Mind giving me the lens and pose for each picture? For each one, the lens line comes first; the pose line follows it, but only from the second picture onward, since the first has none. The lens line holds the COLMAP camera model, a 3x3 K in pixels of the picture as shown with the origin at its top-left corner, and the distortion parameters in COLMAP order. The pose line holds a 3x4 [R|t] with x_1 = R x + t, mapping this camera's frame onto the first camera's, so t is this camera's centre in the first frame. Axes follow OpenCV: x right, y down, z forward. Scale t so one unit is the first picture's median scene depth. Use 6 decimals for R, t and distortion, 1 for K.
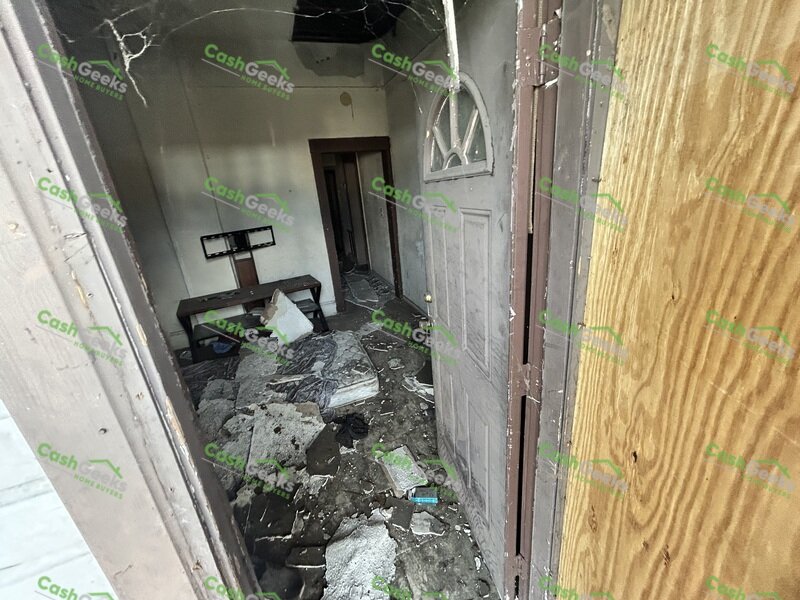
lens RADIAL K [[321.7, 0, 400.0], [0, 321.7, 299.2], [0, 0, 1]] dist [0.000225, 0.000450]
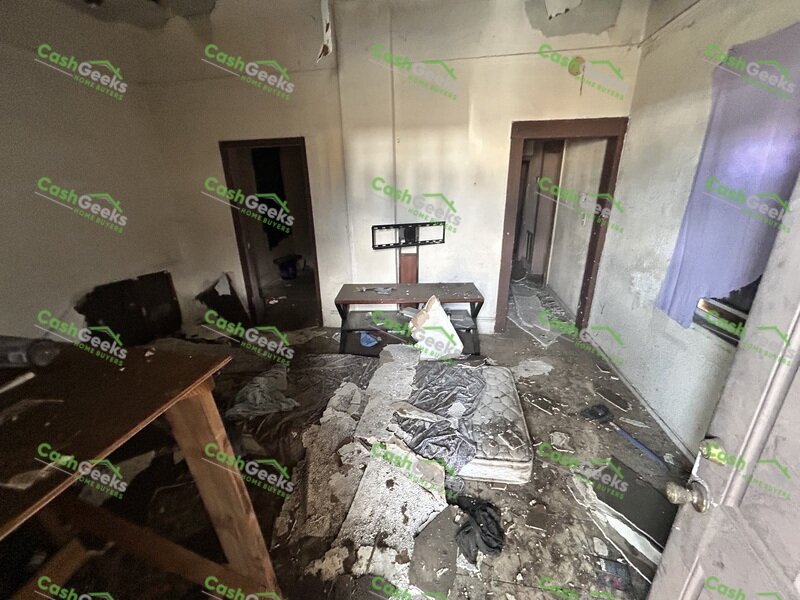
lens RADIAL K [[321.7, 0, 401.9], [0, 321.7, 297.6], [0, 0, 1]] dist [0.000225, 0.000450]
pose [[0.866029, 0.233321, -0.442216, -0.072806], [-0.221655, 0.971942, 0.078727, -0.078412], [0.448177, 0.029840, 0.893447, 0.189021]]
